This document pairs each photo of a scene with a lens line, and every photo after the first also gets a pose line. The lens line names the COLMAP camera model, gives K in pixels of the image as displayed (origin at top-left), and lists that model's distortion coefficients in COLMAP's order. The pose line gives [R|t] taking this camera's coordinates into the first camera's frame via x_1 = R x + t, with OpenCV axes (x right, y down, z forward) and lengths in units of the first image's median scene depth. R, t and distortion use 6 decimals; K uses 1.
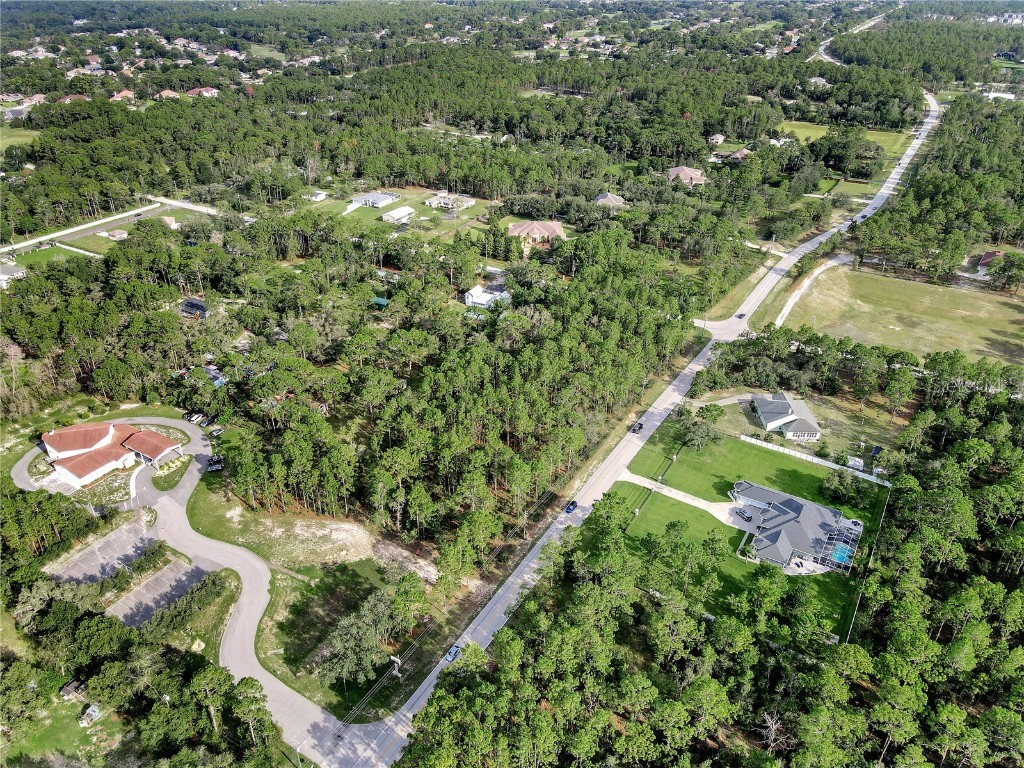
lens RADIAL K [[726.6, 0, 510.3], [0, 726.6, 412.0], [0, 0, 1]] dist [0.007749, 0.008948]
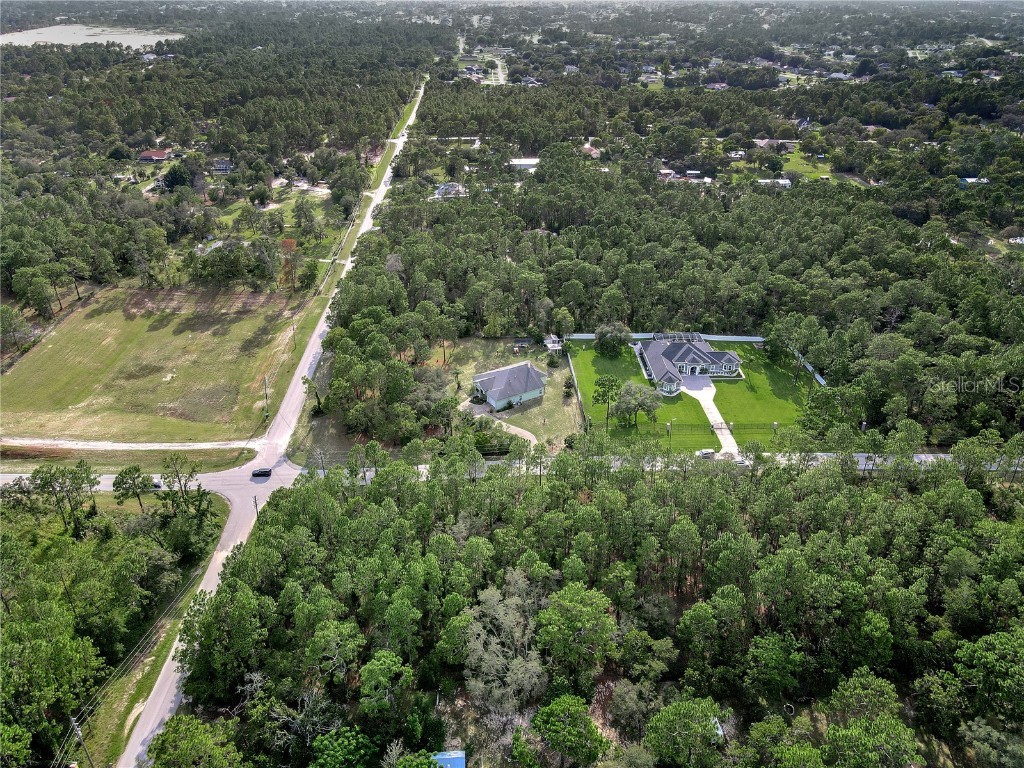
lens RADIAL K [[743.3, 0, 506.4], [0, 743.3, 401.7], [0, 0, 1]] dist [0.010783, 0.003603]
pose [[-0.548452, -0.424806, 0.720236, -0.171463], [0.450104, 0.575921, 0.682437, -0.369070], [-0.704703, 0.698466, -0.124658, 0.693399]]
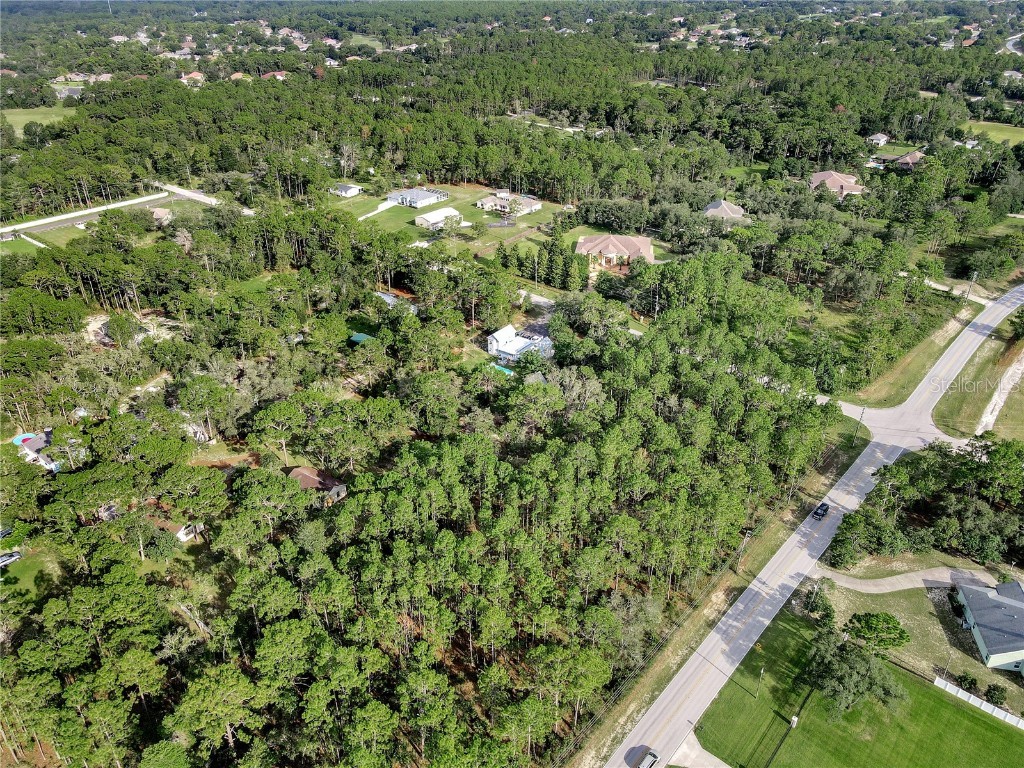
lens RADIAL K [[743.3, 0, 506.4], [0, 743.3, 401.7], [0, 0, 1]] dist [0.010783, 0.003603]
pose [[0.986123, 0.078854, -0.146093, 0.049686], [-0.082940, 0.996310, -0.022081, -0.071816], [0.143813, 0.033891, 0.989024, 0.257968]]
